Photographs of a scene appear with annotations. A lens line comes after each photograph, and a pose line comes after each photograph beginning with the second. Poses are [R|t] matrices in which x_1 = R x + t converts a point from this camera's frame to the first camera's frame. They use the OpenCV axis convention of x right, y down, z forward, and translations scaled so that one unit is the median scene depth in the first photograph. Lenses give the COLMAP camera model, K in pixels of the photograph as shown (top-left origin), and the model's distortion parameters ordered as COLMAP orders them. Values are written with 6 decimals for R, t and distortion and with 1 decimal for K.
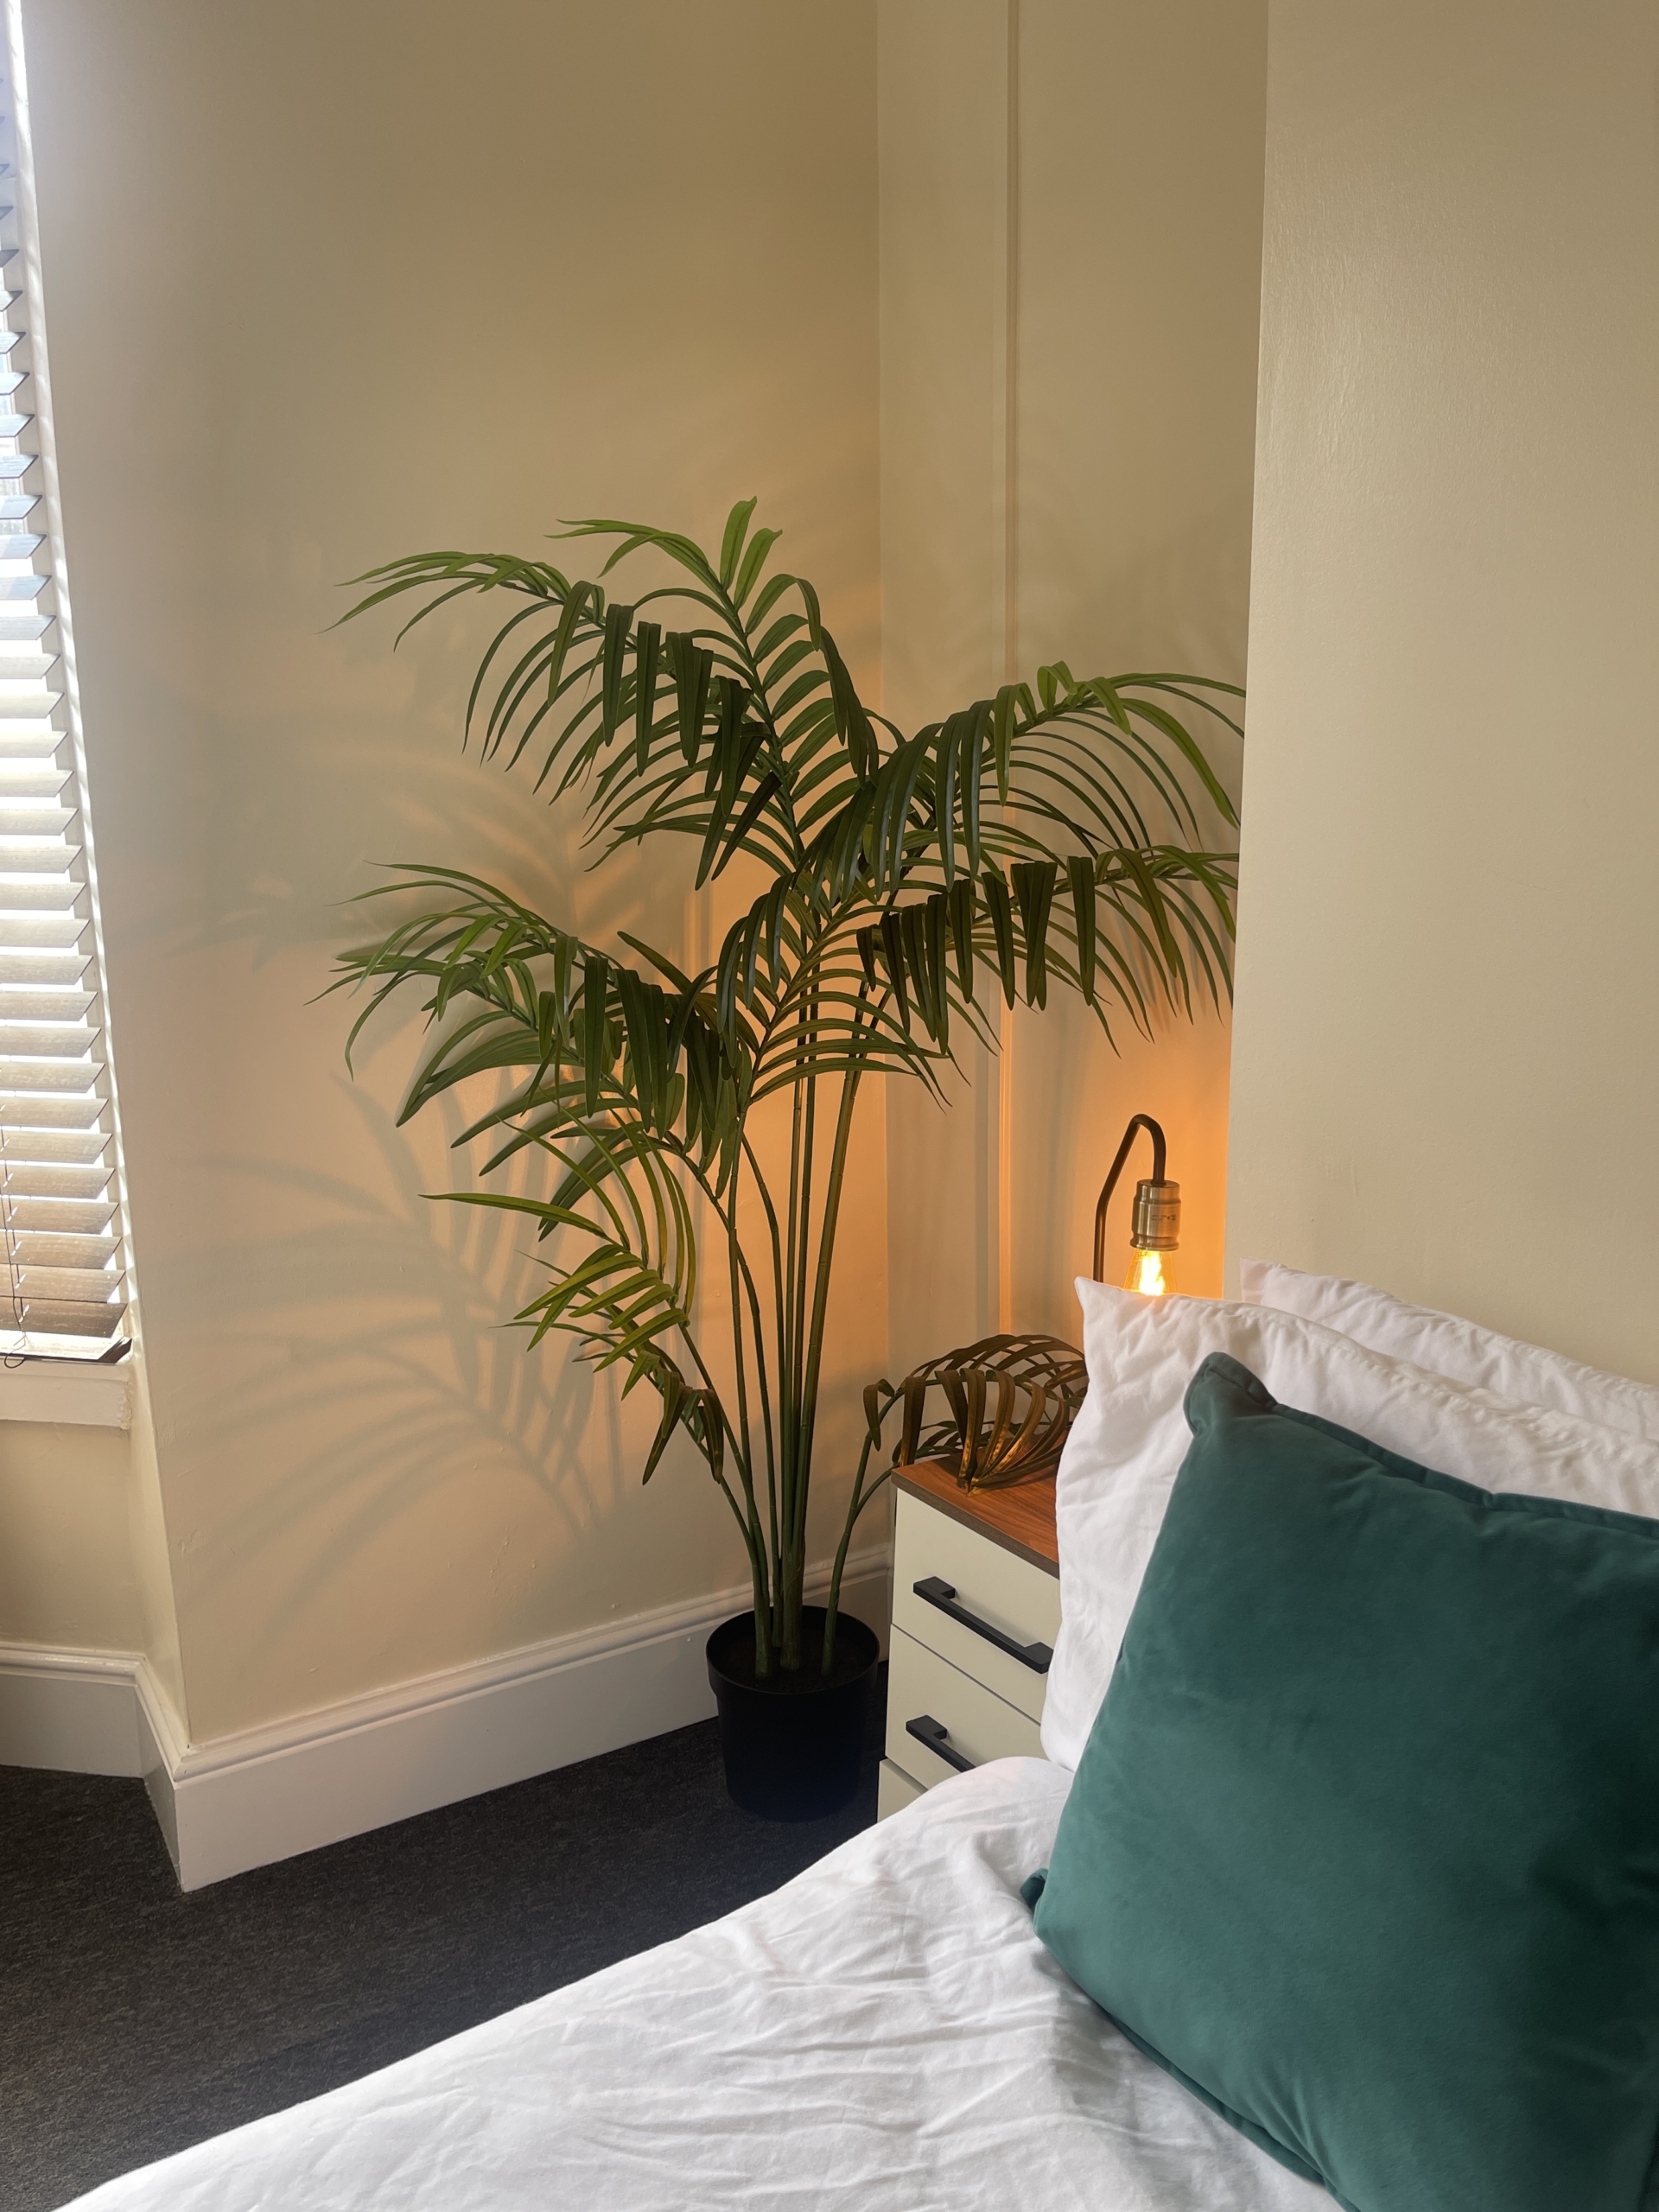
lens RADIAL K [[1753.6, 0, 829.4], [0, 1753.6, 1097.3], [0, 0, 1]] dist [0.006241, 0.001090]
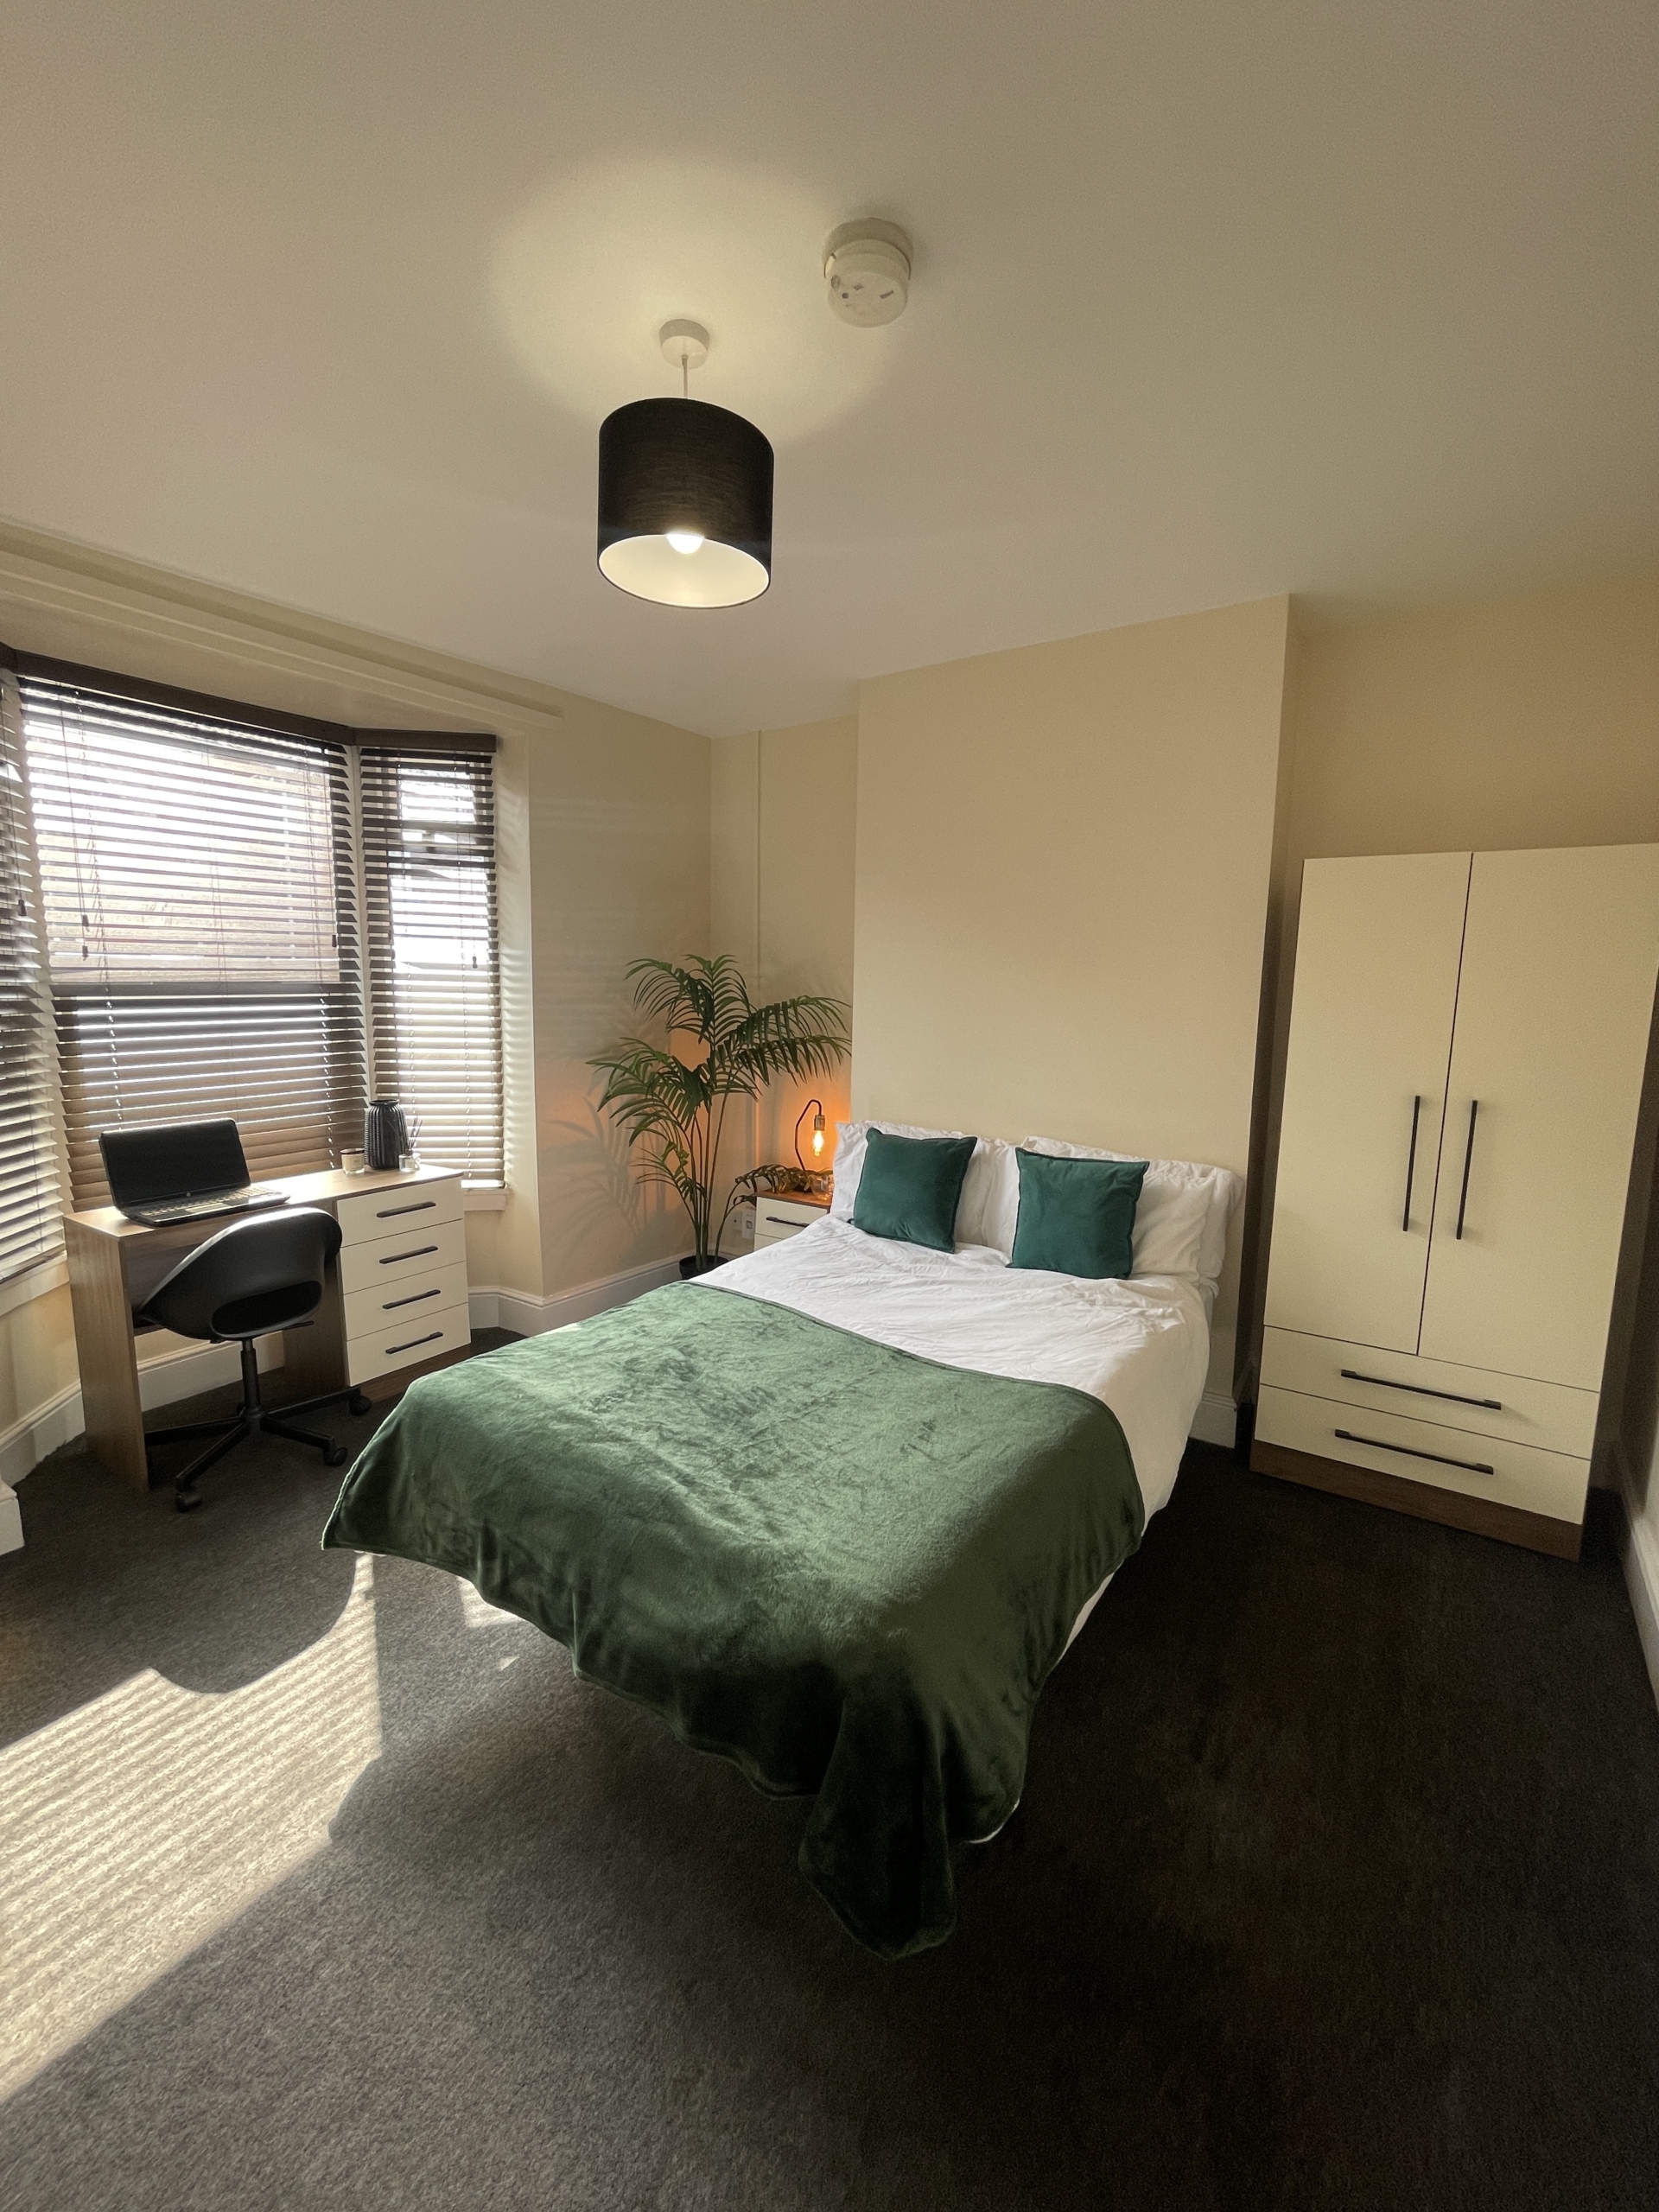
lens RADIAL K [[893.1, 0, 827.5], [0, 893.1, 1108.5], [0, 0, 1]] dist [-0.001425, -0.000068]
pose [[0.926494, -0.027566, 0.375299, -0.572701], [0.041892, 0.998670, -0.030065, 0.096048], [-0.373971, 0.043577, 0.926416, -0.936022]]
